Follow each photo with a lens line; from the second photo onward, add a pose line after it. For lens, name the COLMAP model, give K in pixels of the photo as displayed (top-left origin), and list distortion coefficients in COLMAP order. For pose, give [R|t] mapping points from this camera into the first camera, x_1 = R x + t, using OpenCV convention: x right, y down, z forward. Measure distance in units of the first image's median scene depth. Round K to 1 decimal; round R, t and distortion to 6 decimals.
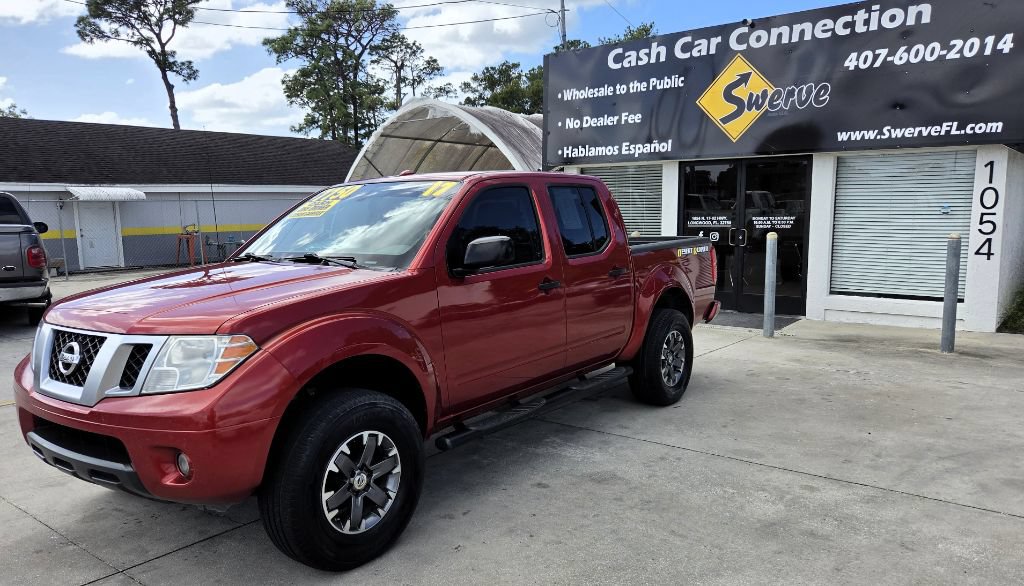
lens RADIAL K [[718.5, 0, 496.7], [0, 718.5, 314.6], [0, 0, 1]] dist [0.057382, -0.042289]
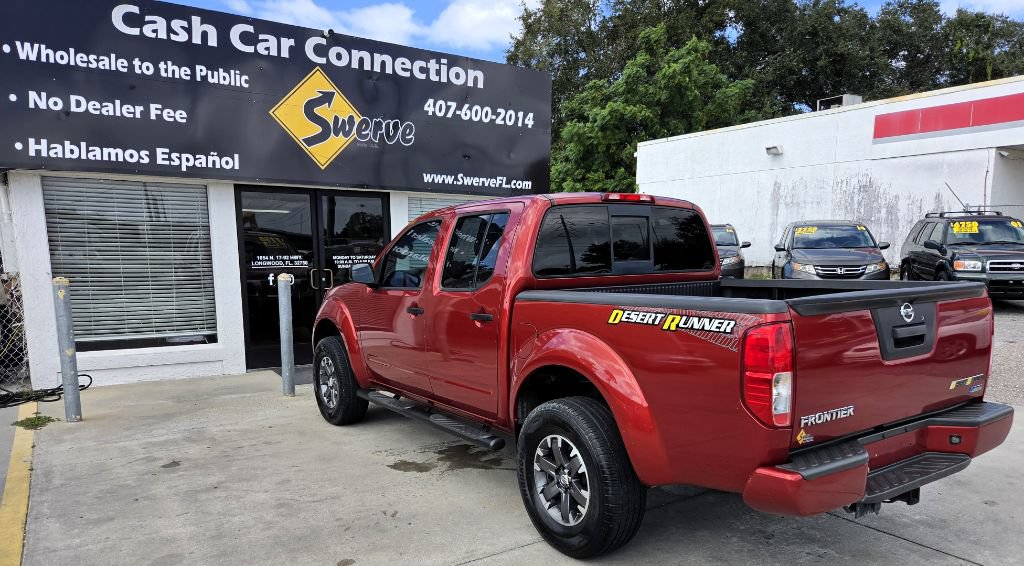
lens RADIAL K [[711.4, 0, 535.4], [0, 711.4, 345.8], [0, 0, 1]] dist [0.060140, -0.048190]
pose [[0.287205, -0.118698, 0.950486, -0.434443], [0.141375, 0.986678, 0.080498, -0.062874], [-0.947379, 0.111255, 0.300160, 0.523541]]
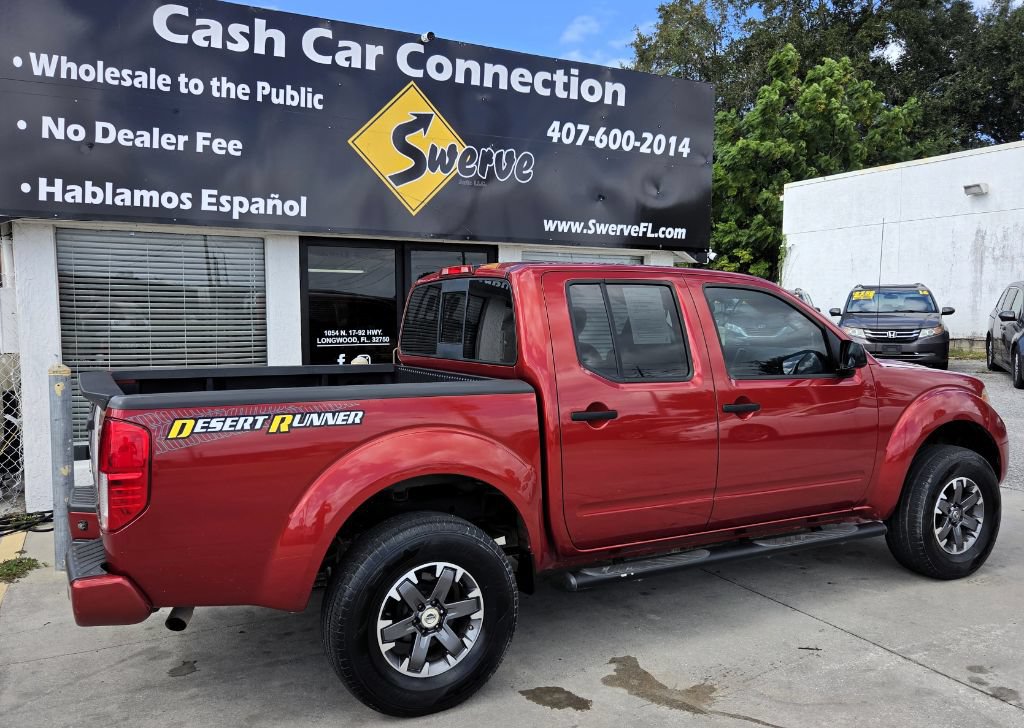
lens RADIAL K [[839.6, 0, 534.6], [0, 839.6, 354.8], [0, 0, 1]] dist [0.060534, -0.039031]
pose [[0.399003, -0.034402, 0.916304, -0.316242], [0.133516, 0.990825, -0.020940, -0.084880], [-0.907177, 0.130696, 0.399936, 0.616491]]
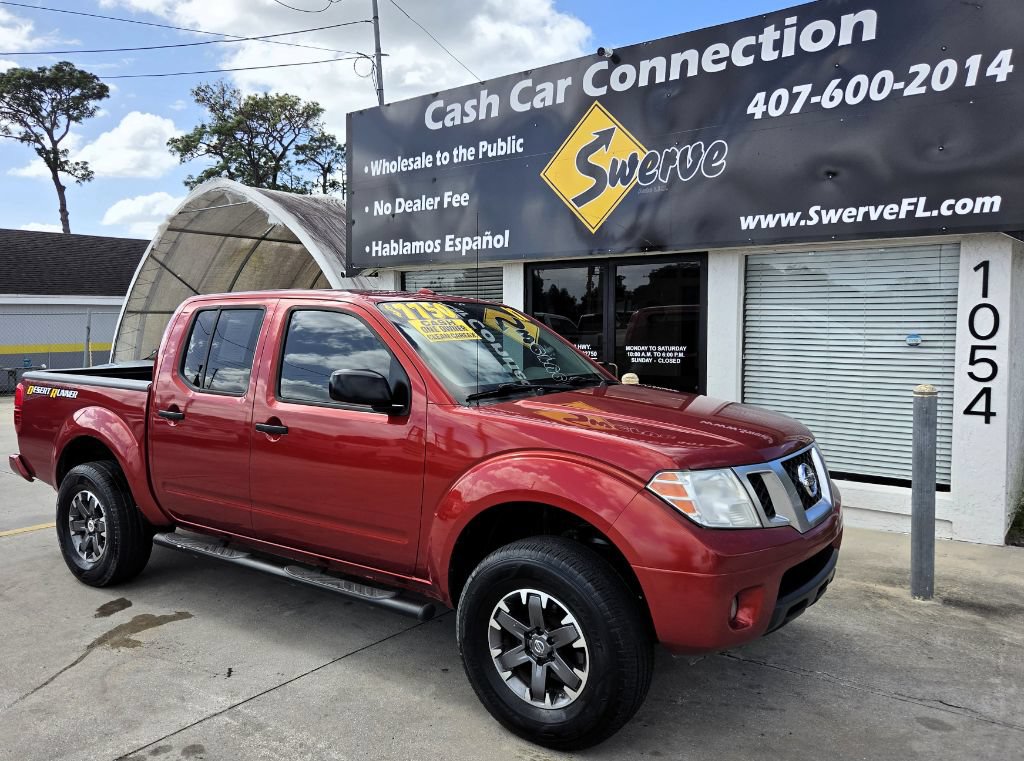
lens RADIAL K [[783.8, 0, 451.3], [0, 783.8, 380.9], [0, 0, 1]] dist [0.057508, -0.042203]
pose [[0.999959, 0.007417, 0.005104, 0.195030], [-0.007013, 0.997153, -0.075081, -0.048956], [-0.005647, 0.075042, 0.997164, 0.295202]]
